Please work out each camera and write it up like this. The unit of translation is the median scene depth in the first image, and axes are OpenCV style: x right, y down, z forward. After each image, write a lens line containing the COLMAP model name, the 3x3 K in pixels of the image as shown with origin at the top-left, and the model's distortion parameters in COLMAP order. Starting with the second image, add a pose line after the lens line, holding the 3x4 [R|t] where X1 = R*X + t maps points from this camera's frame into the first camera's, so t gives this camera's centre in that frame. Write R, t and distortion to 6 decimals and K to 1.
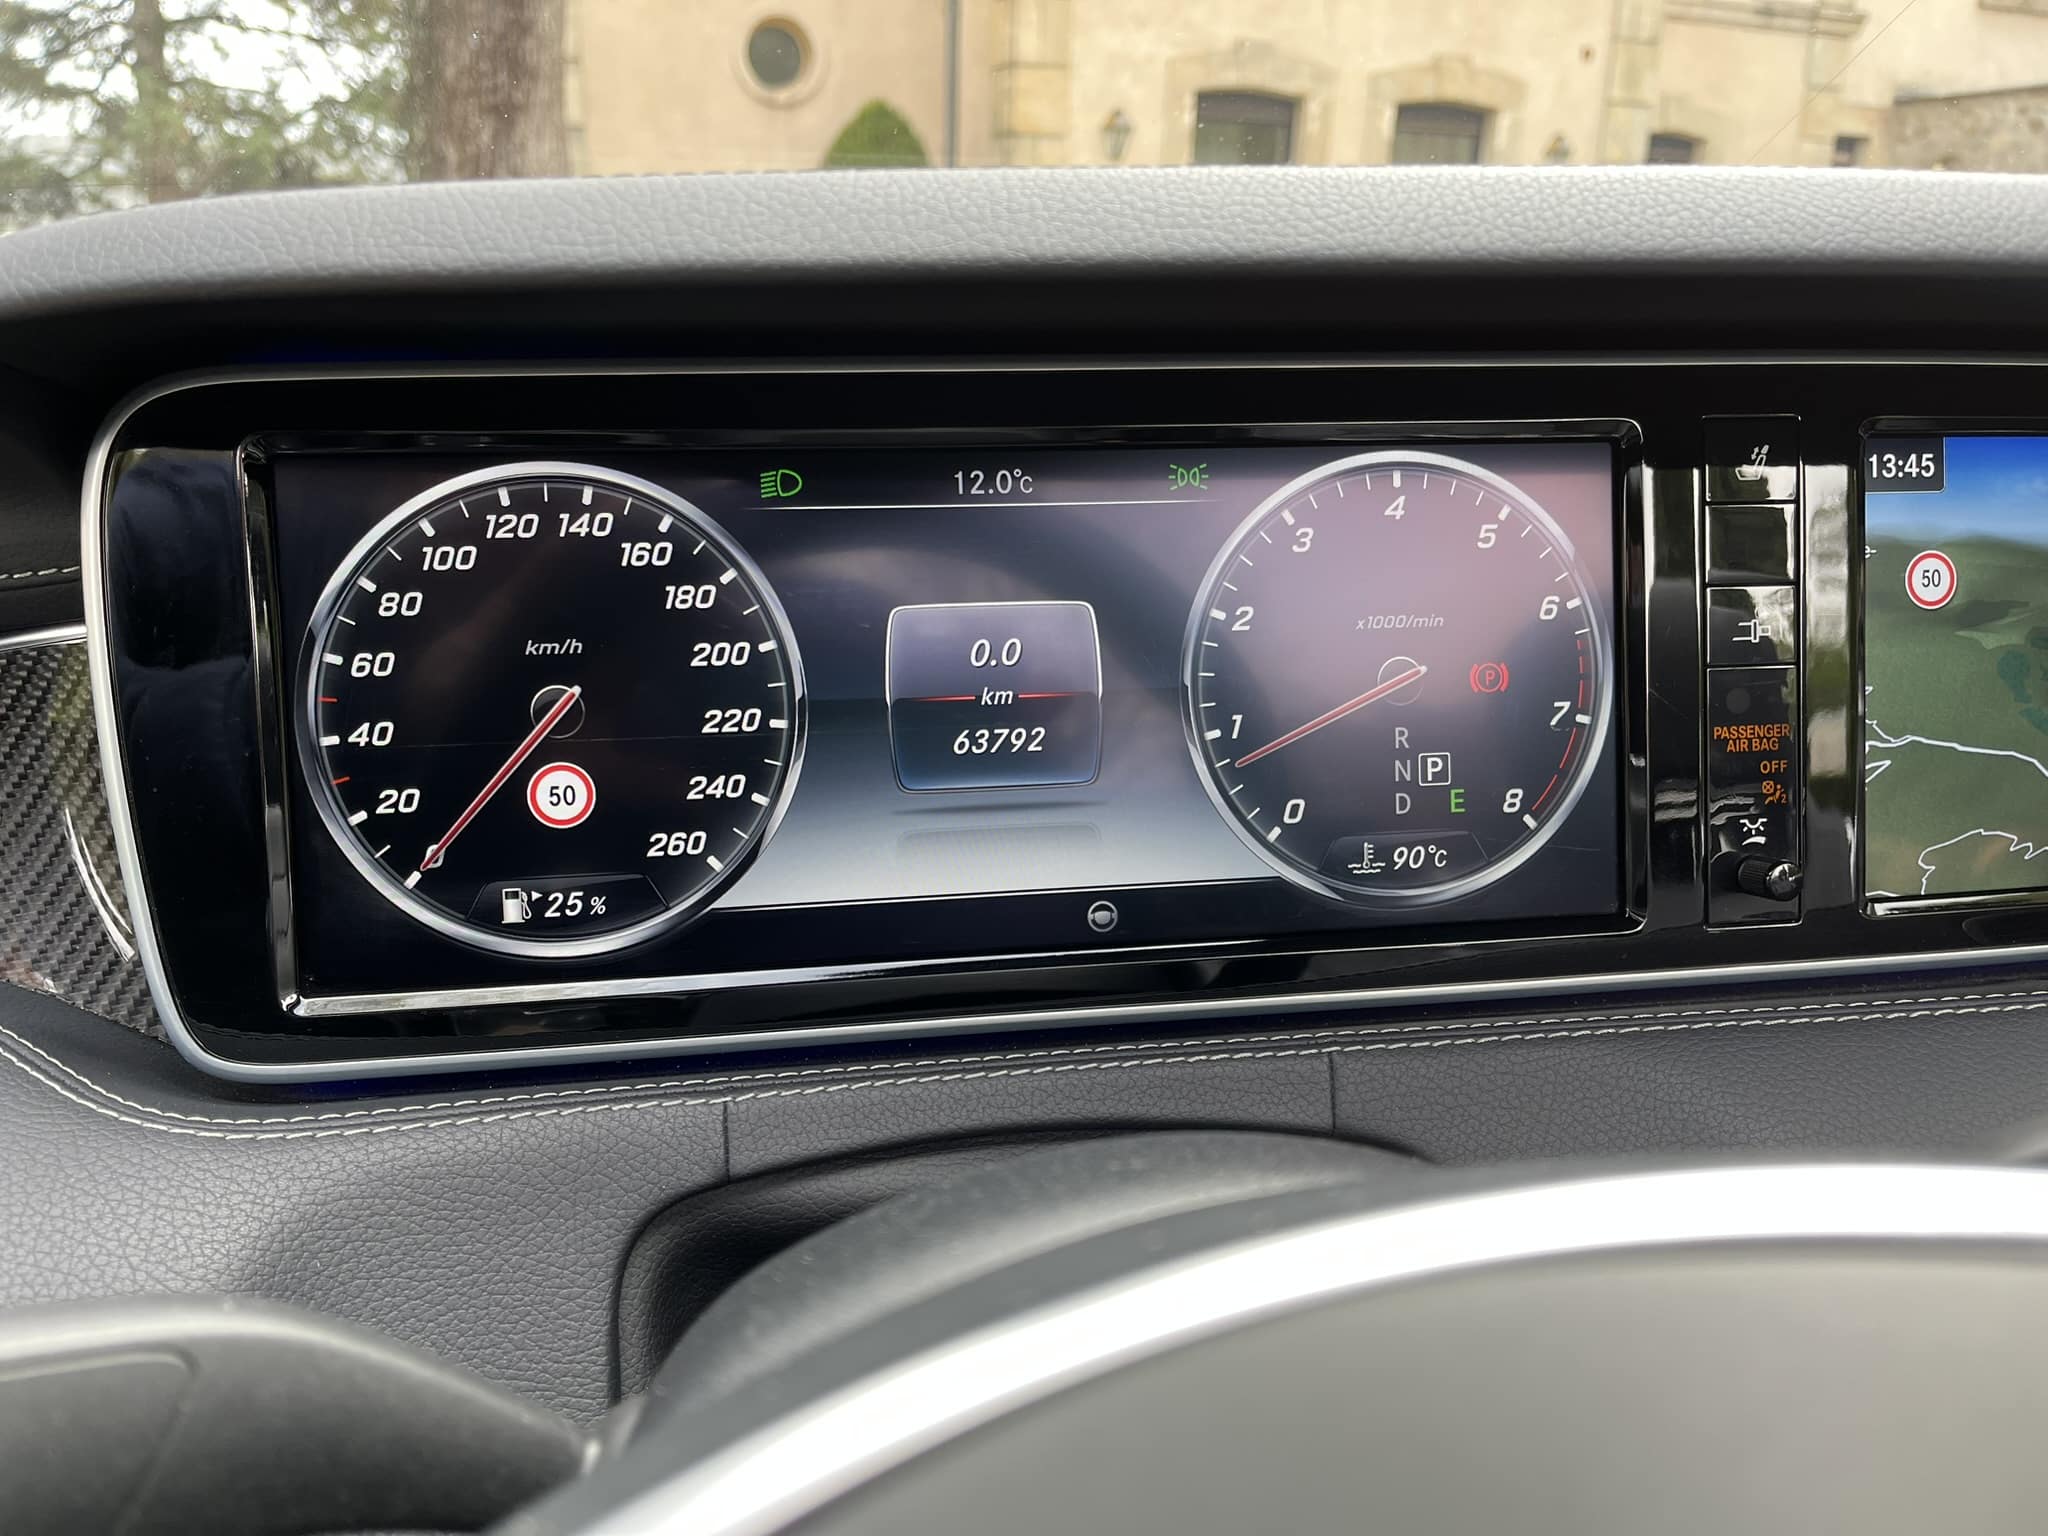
lens RADIAL K [[1558.7, 0, 1012.8], [0, 1558.7, 780.5], [0, 0, 1]] dist [0.063352, -0.106475]
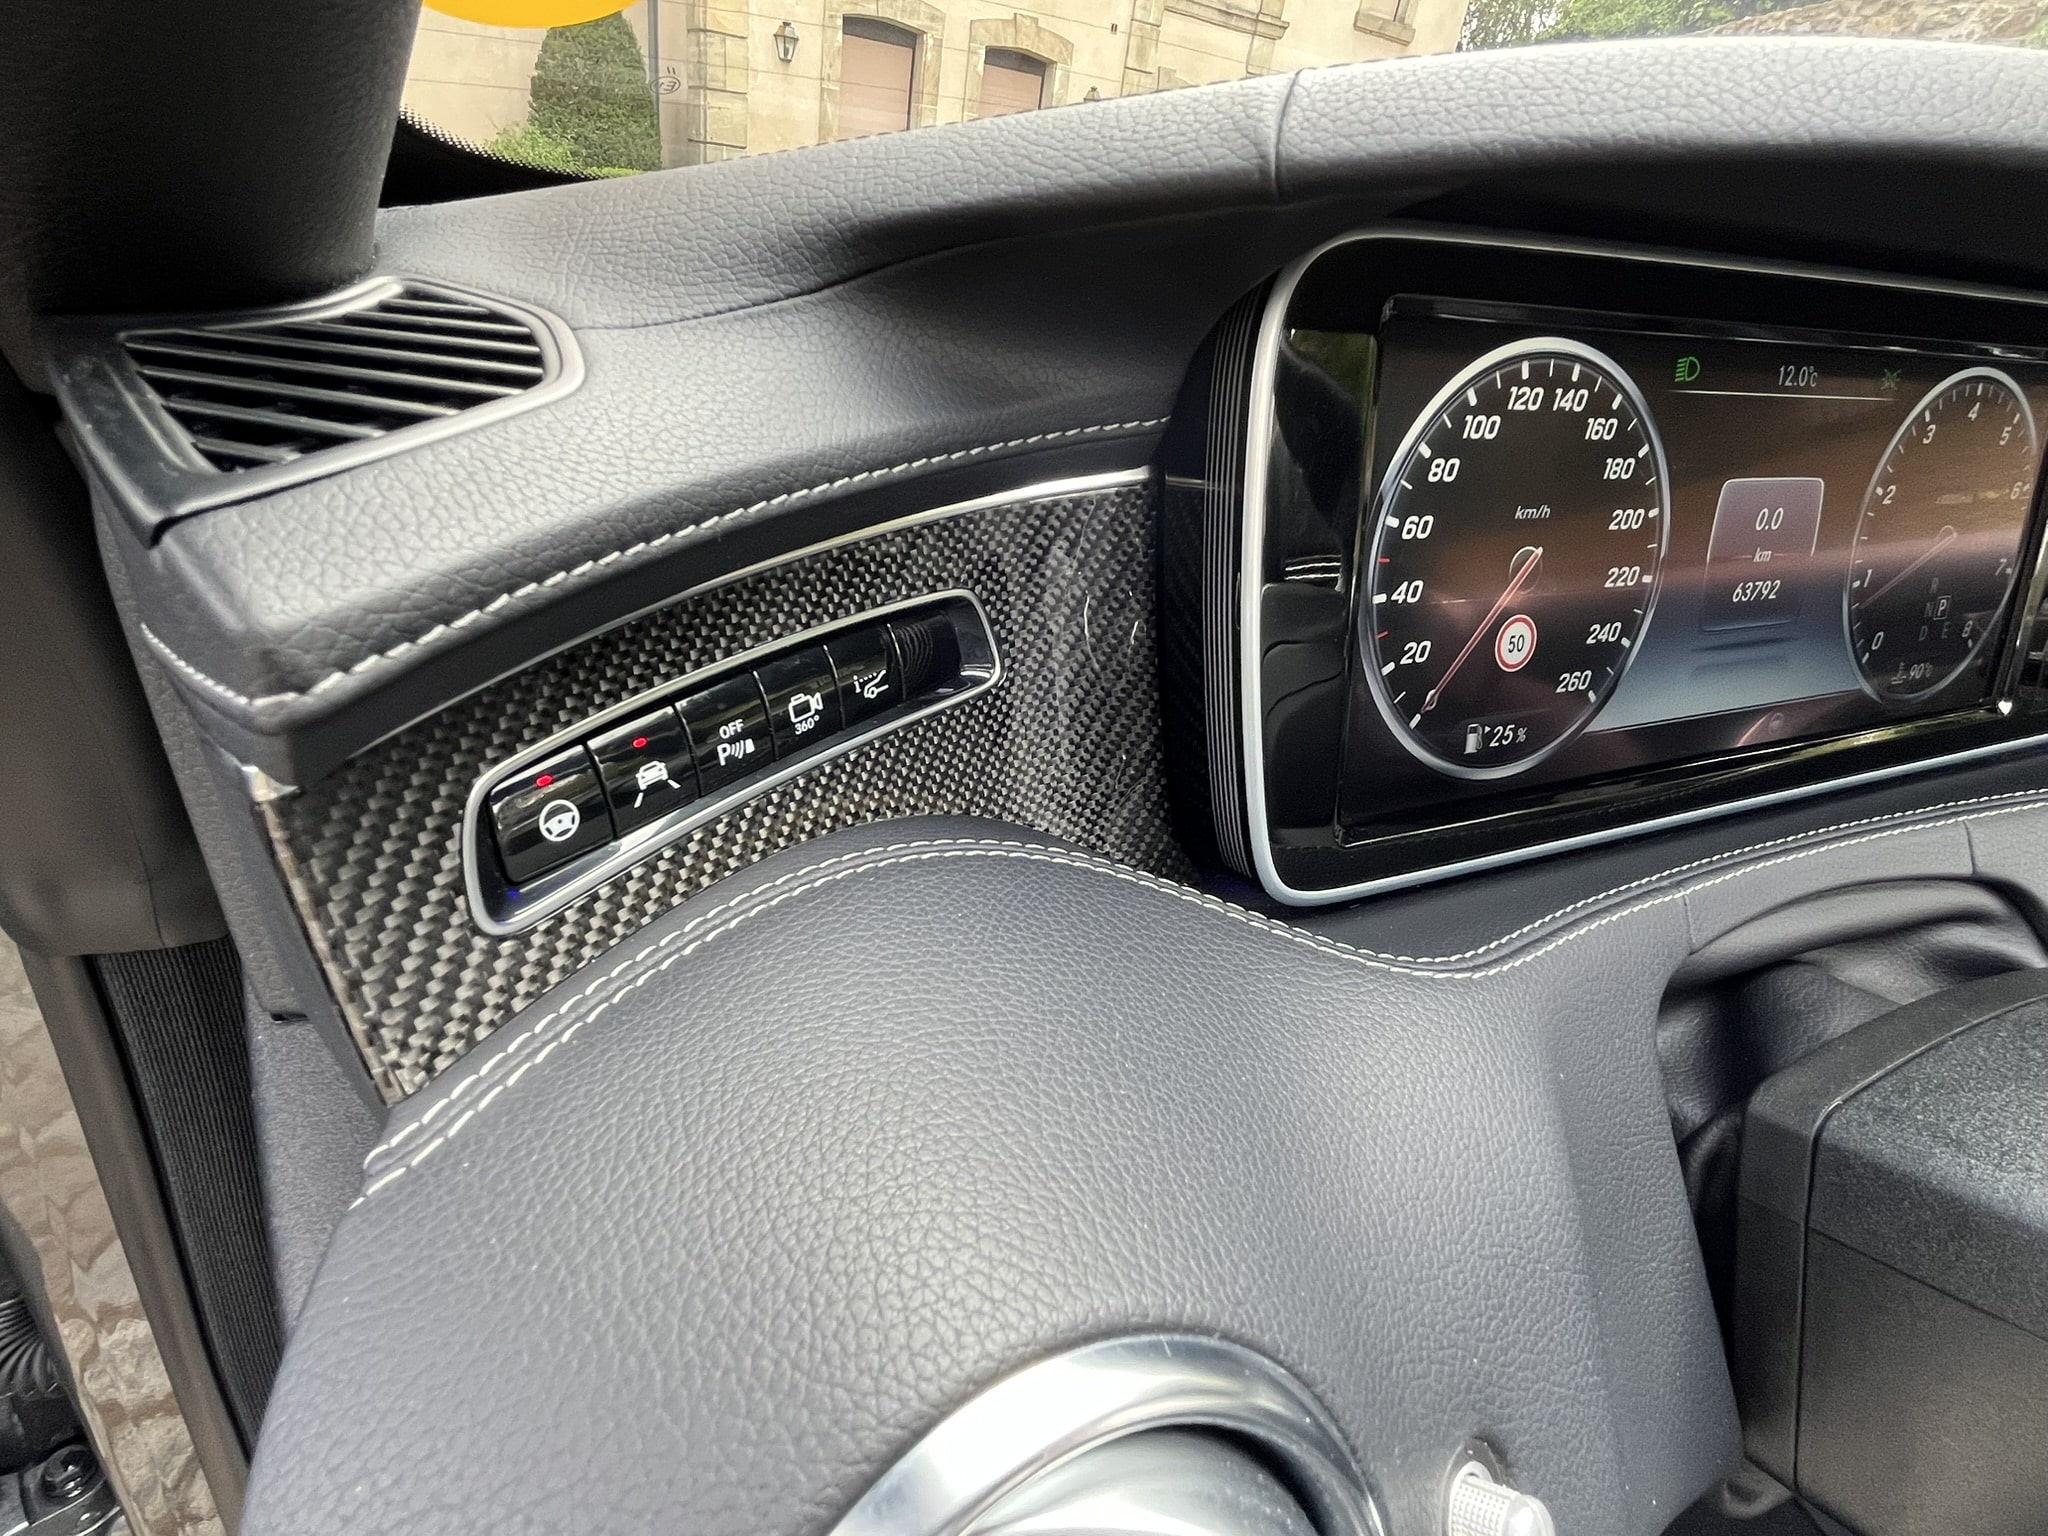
lens RADIAL K [[1039.1, 0, 994.3], [0, 1039.1, 743.9], [0, 0, 1]] dist [-0.004356, 0.000010]
pose [[0.962128, -0.039286, 0.269751, -0.850150], [-0.014307, 0.980919, 0.193890, -0.059461], [-0.272221, -0.190406, 0.943208, 0.362986]]
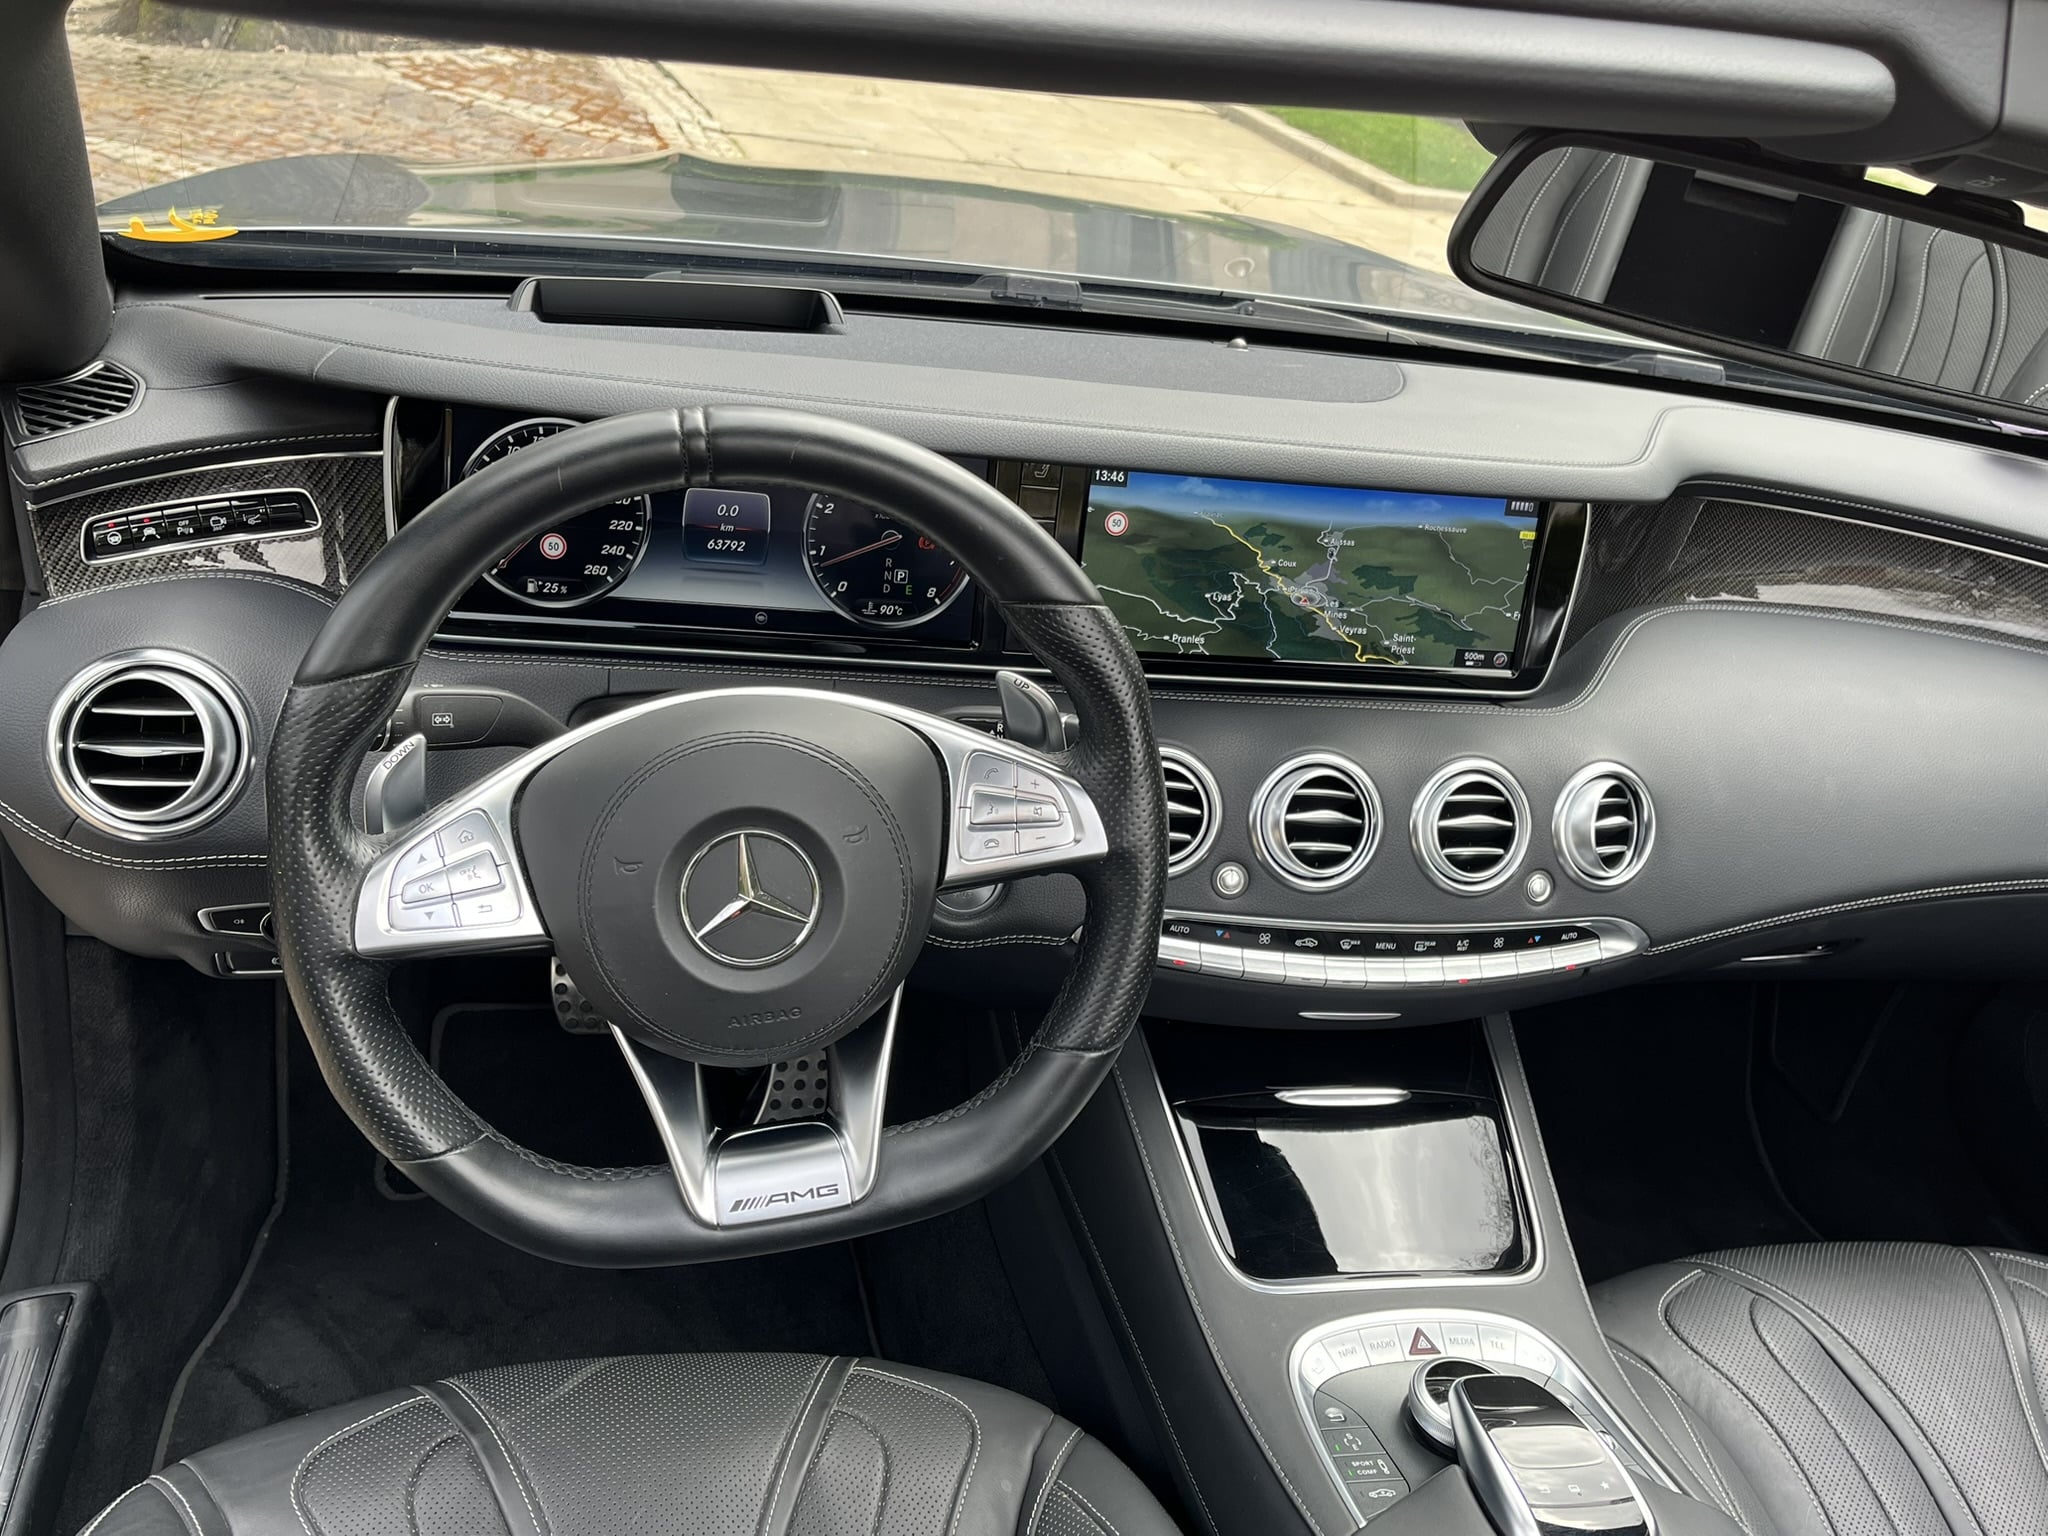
lens RADIAL K [[1746.6, 0, 1016.7], [0, 1746.6, 799.7], [0, 0, 1]] dist [0.120826, -0.228345]
pose [[0.987892, 0.113342, 0.105943, 0.208959], [-0.133643, 0.968519, 0.210024, -0.296591], [-0.078803, -0.221640, 0.971939, -1.977264]]
